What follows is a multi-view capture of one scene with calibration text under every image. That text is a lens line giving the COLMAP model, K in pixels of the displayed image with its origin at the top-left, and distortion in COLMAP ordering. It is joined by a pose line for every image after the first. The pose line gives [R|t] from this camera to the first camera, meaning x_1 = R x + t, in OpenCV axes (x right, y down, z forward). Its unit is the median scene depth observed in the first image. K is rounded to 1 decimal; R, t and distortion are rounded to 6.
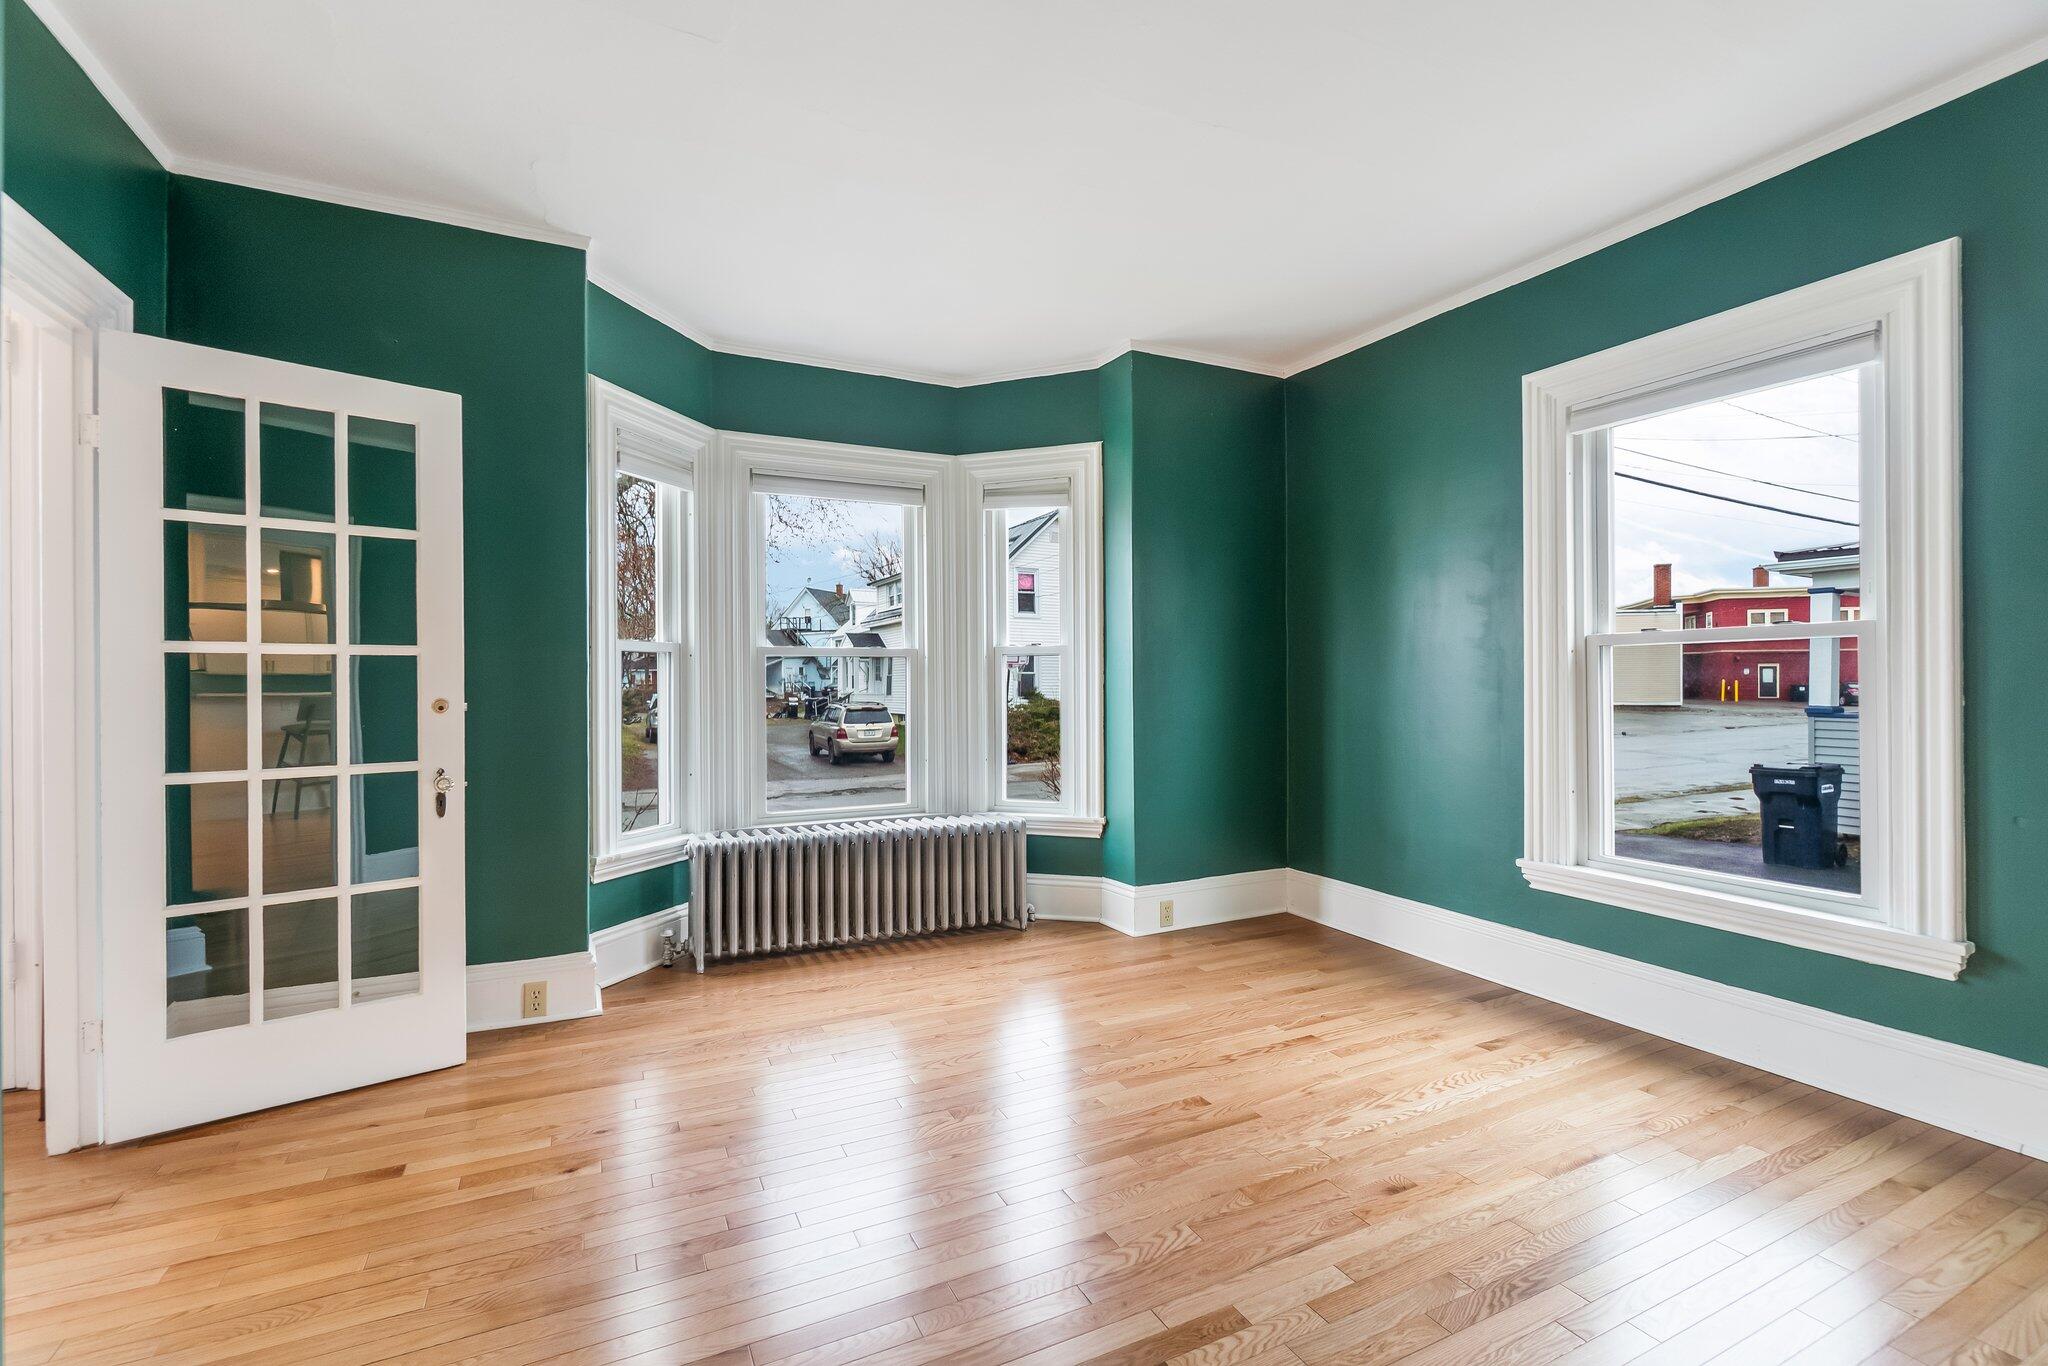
lens RADIAL K [[910.3, 0, 1028.9], [0, 910.3, 687.4], [0, 0, 1]] dist [0.000934, -0.000995]
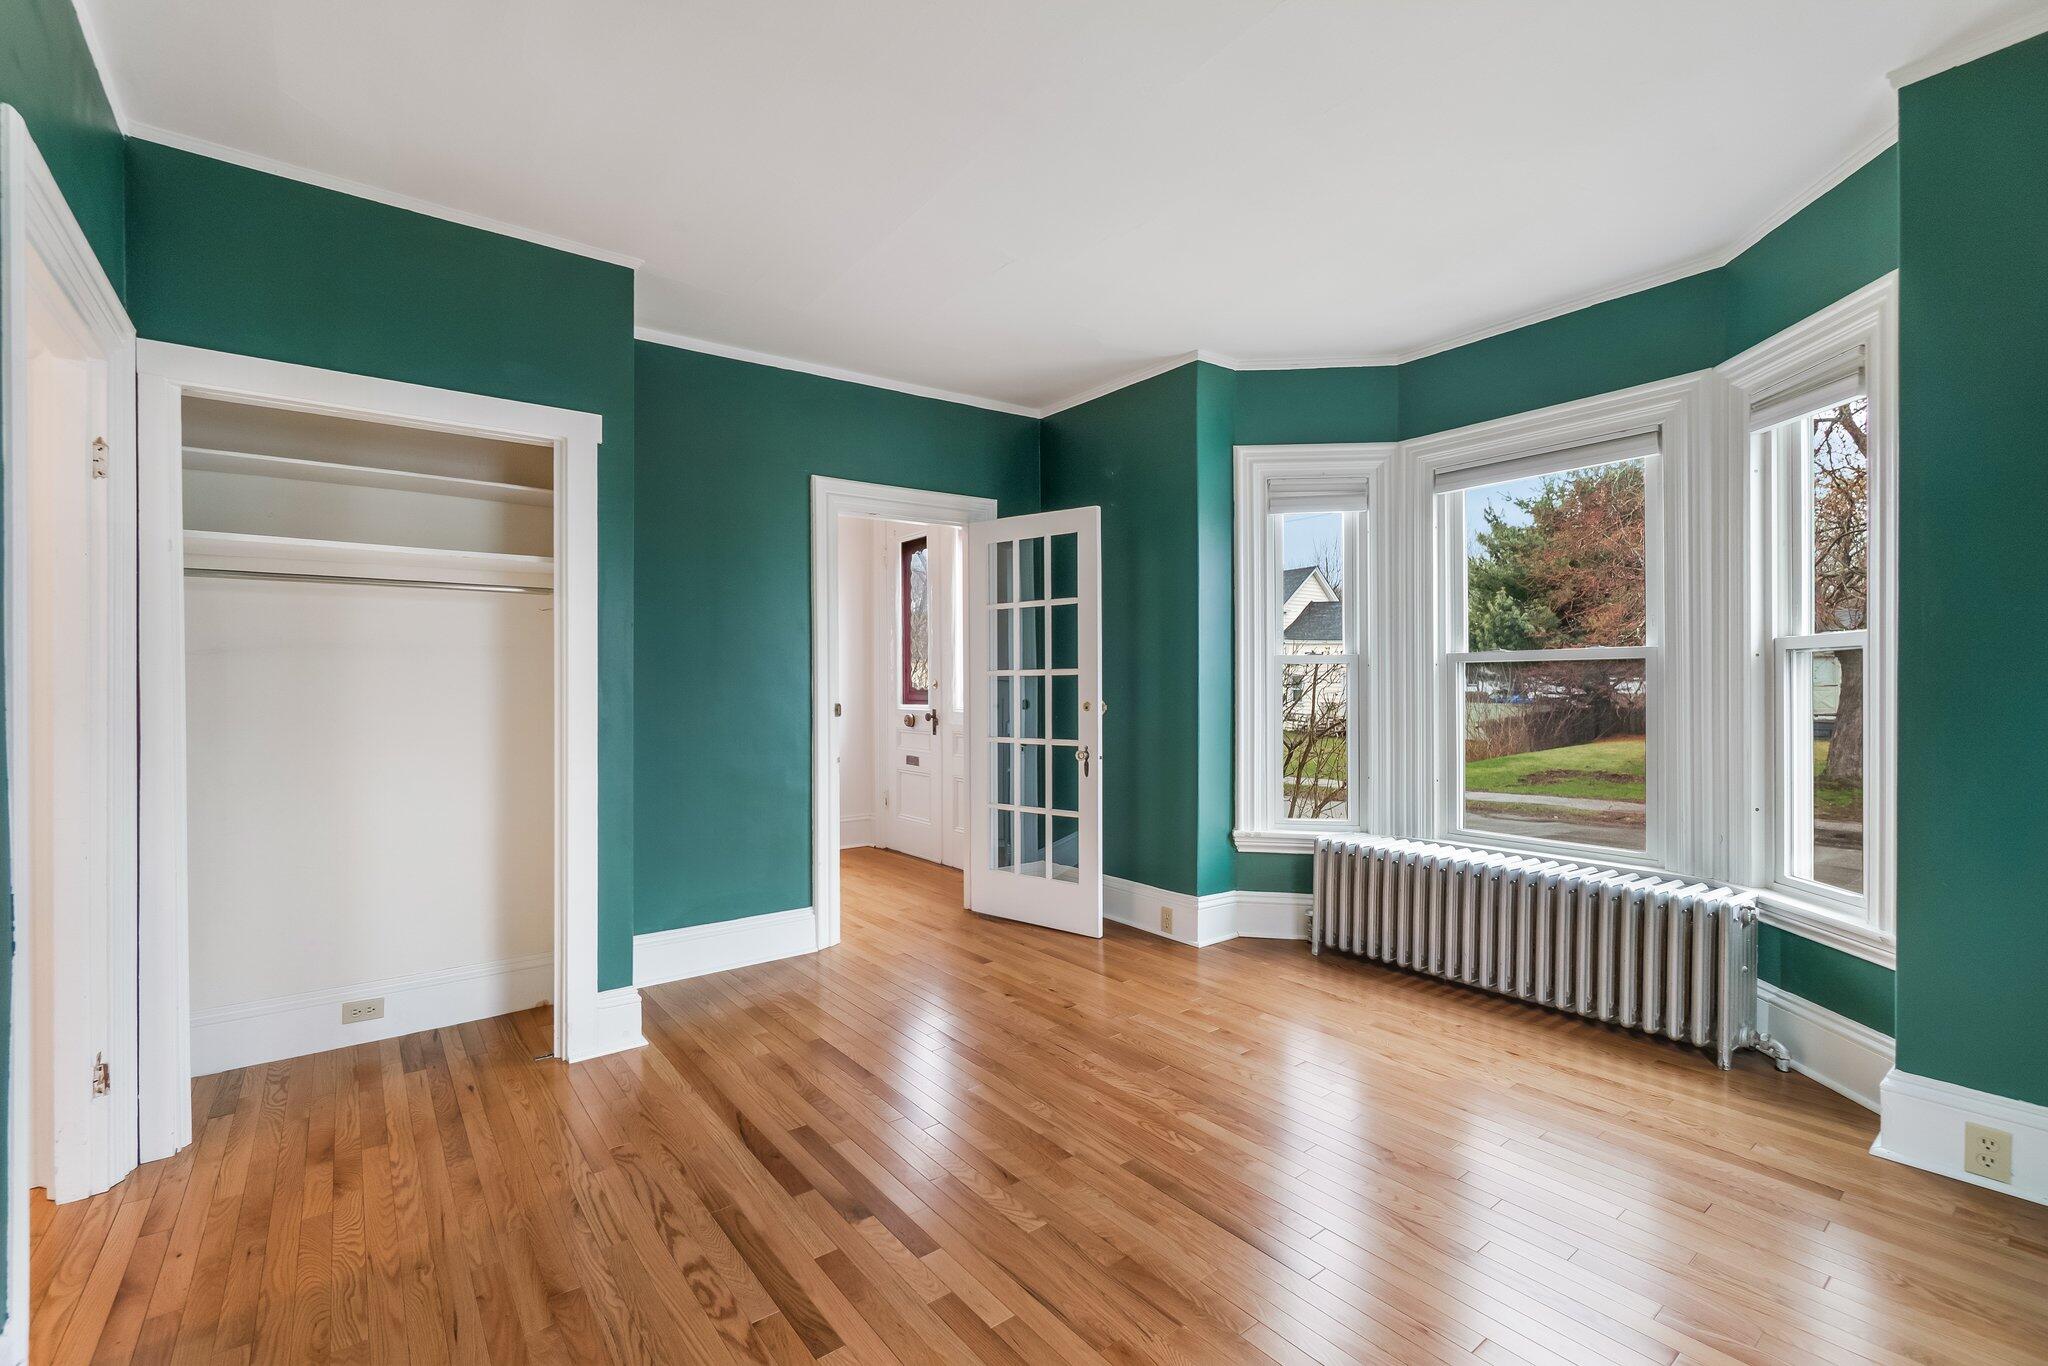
lens RADIAL K [[910.3, 0, 974.0], [0, 910.3, 680.6], [0, 0, 1]] dist [0.000934, -0.000995]
pose [[0.157560, 0.002381, -0.987507, 0.712826], [-0.000784, 0.999997, 0.002286, -0.022594], [0.987509, 0.000414, 0.157561, 0.447175]]
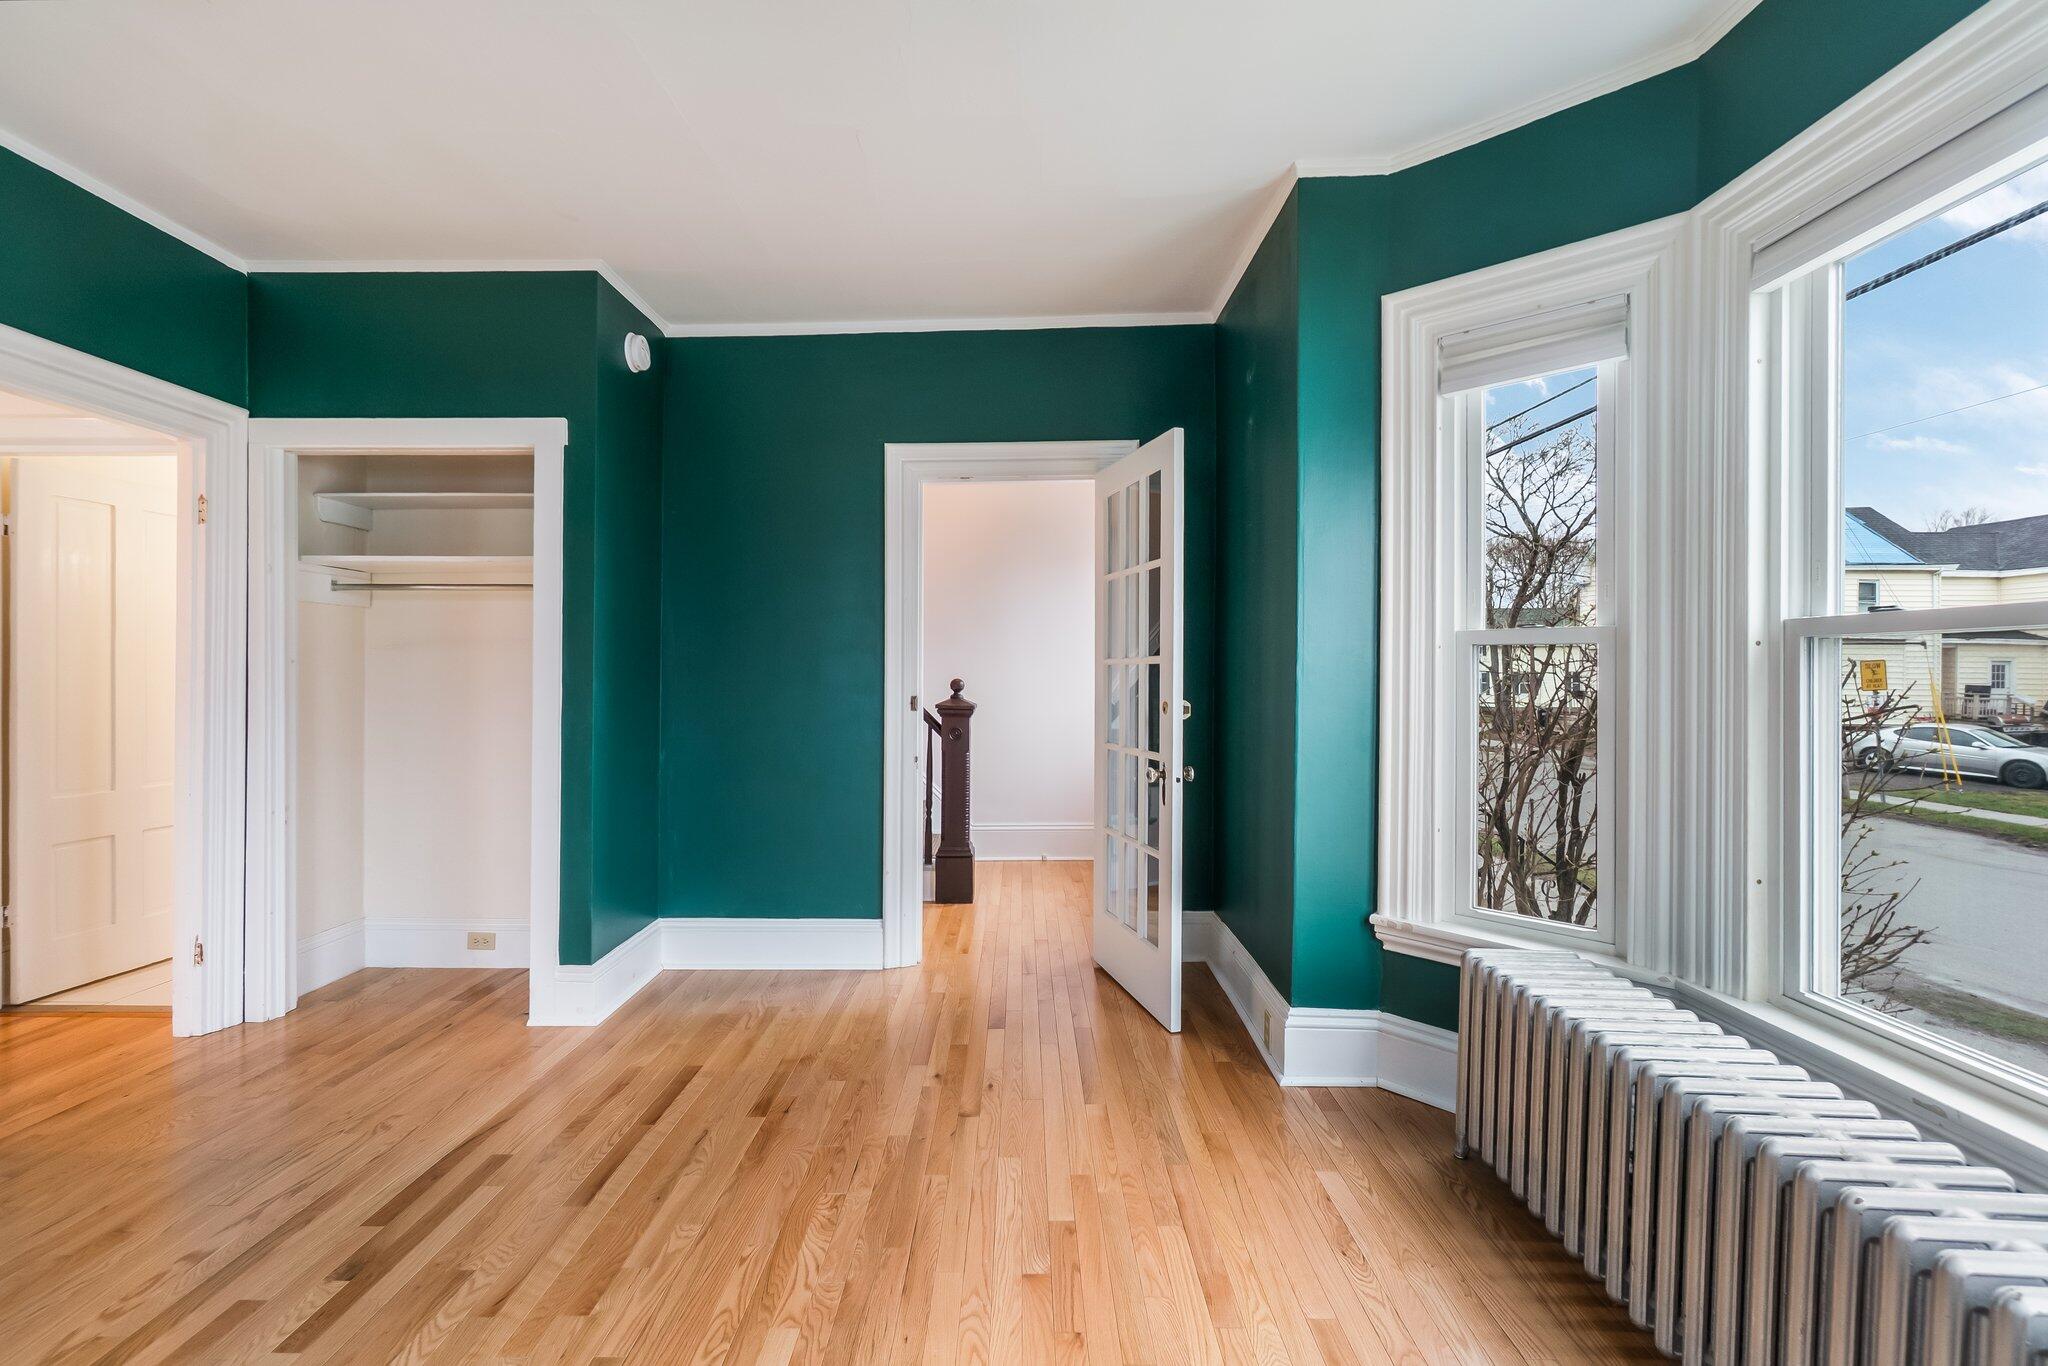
lens RADIAL K [[910.3, 0, 995.1], [0, 910.3, 671.5], [0, 0, 1]] dist [0.000934, -0.000995]
pose [[-0.483280, 0.005062, -0.875451, 0.368695], [-0.002753, 0.999970, 0.007303, -0.026866], [0.875461, 0.005940, -0.483252, 1.095616]]
